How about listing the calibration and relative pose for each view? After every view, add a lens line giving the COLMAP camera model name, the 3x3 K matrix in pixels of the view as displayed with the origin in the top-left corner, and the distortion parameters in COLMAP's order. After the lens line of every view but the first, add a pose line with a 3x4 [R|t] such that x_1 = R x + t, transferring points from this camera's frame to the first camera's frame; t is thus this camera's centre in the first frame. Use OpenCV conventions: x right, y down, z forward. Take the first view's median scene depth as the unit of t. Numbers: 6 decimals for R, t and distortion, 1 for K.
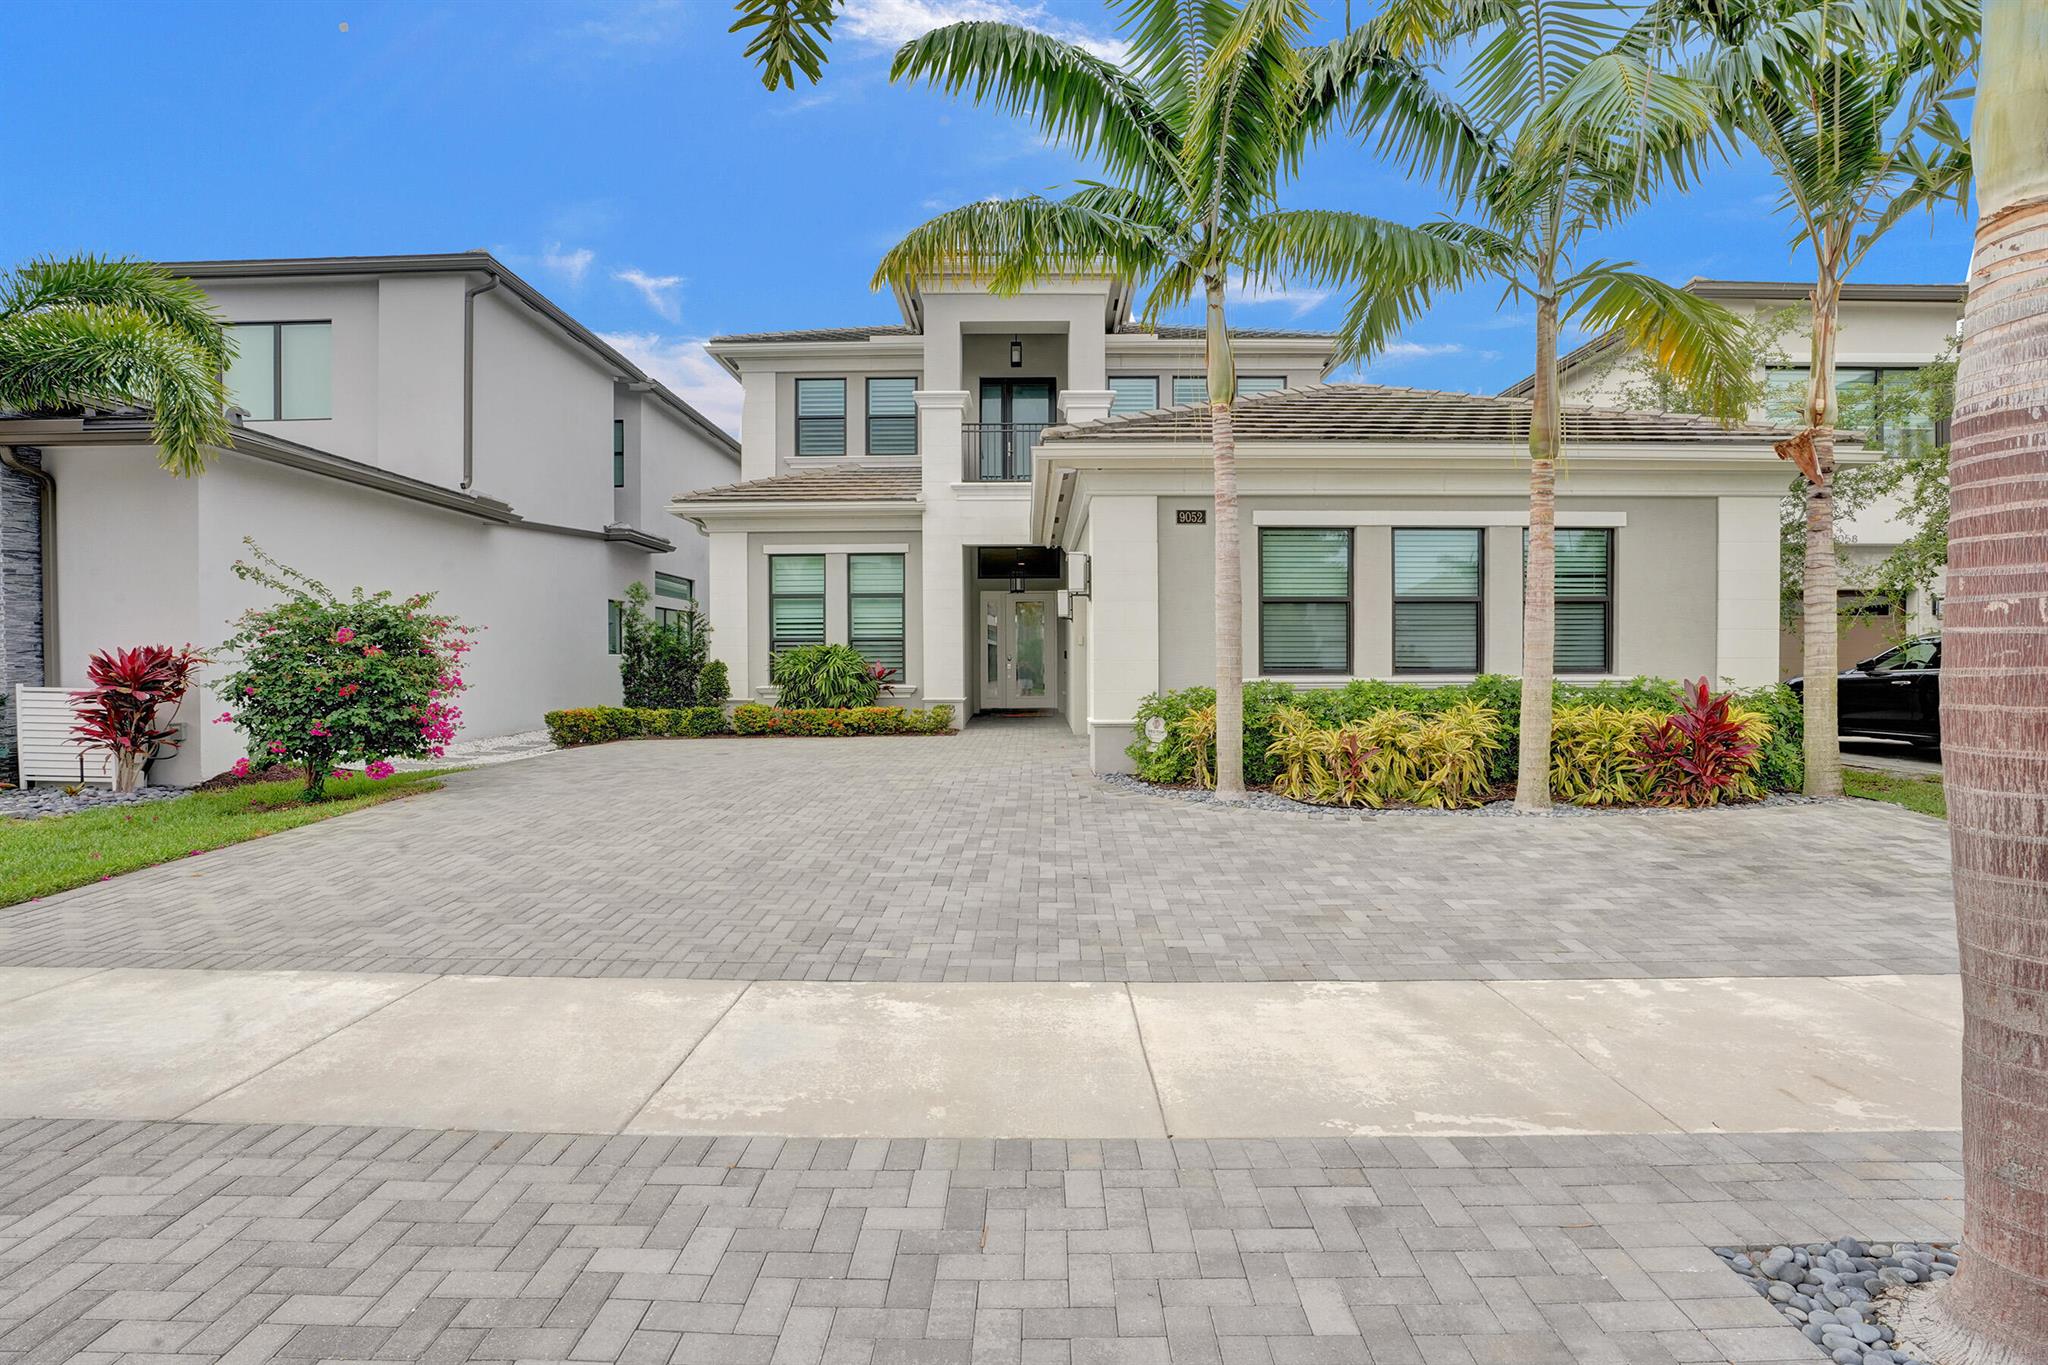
lens RADIAL K [[1084.3, 0, 1012.6], [0, 1084.3, 683.2], [0, 0, 1]] dist [-0.047711, 0.014648]
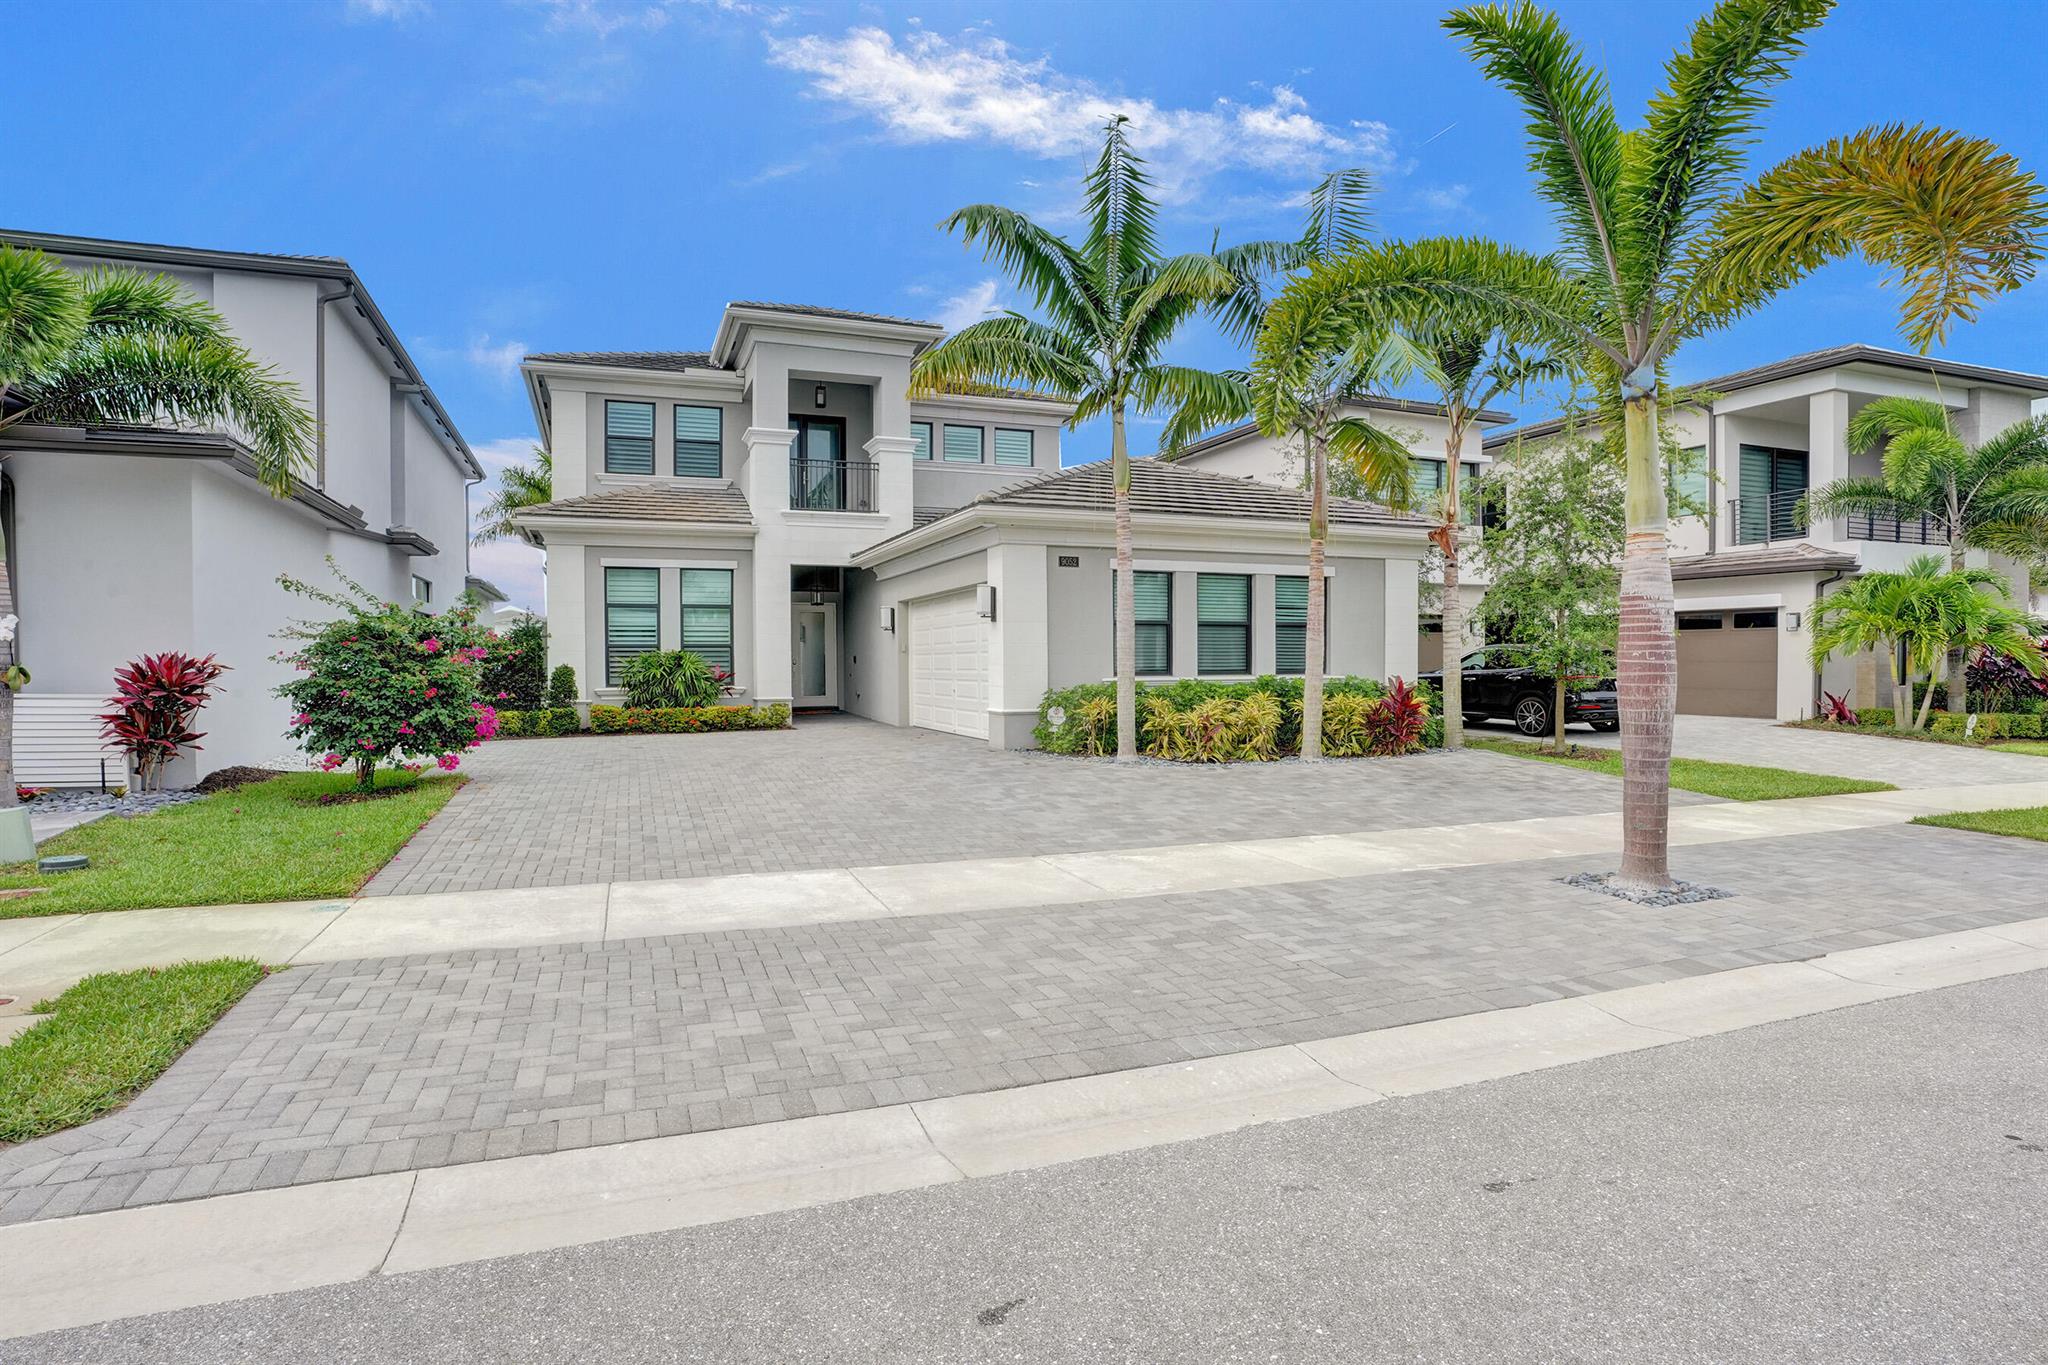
lens RADIAL K [[1084.3, 0, 1027.4], [0, 1084.3, 684.2], [0, 0, 1]] dist [-0.047711, 0.014648]
pose [[0.930322, -0.007351, 0.366670, -0.386669], [0.007505, 0.999971, 0.001004, 0.000755], [-0.366667, 0.001818, 0.930350, -0.262188]]
